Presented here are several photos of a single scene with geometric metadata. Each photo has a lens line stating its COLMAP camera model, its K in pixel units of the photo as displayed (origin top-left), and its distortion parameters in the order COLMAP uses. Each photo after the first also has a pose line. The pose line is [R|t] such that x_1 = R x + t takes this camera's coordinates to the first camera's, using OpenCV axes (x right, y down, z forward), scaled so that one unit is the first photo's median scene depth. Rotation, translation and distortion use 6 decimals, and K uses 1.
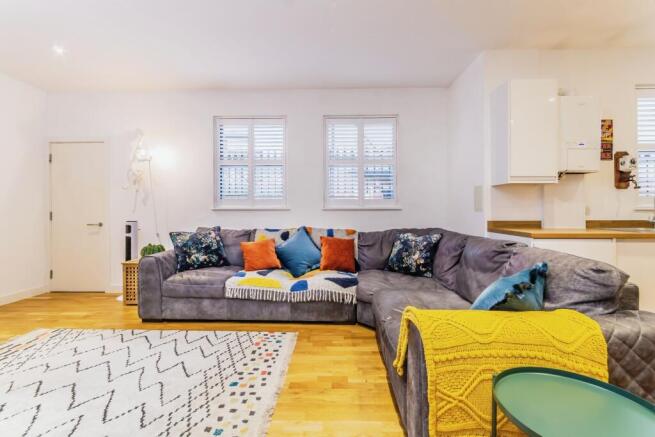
lens RADIAL K [[298.9, 0, 329.1], [0, 298.9, 210.7], [0, 0, 1]] dist [0.002292, 0.001542]
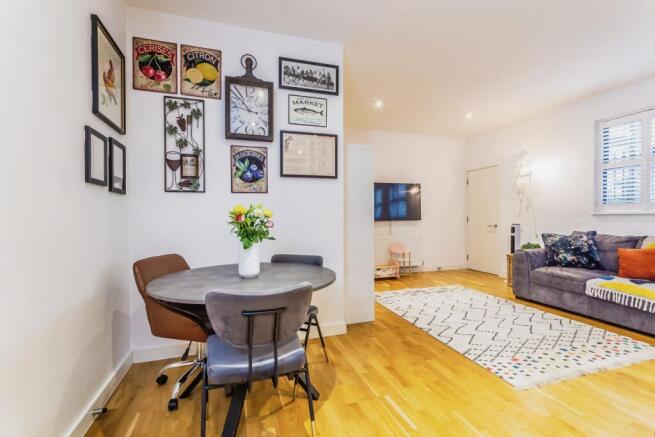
lens RADIAL K [[298.9, 0, 326.7], [0, 298.9, 218.2], [0, 0, 1]] dist [0.002292, 0.001542]
pose [[0.336178, 0.005168, -0.941784, 0.361520], [0.000213, 0.999985, 0.005563, 0.003270], [0.941798, -0.002071, 0.336172, -0.258696]]
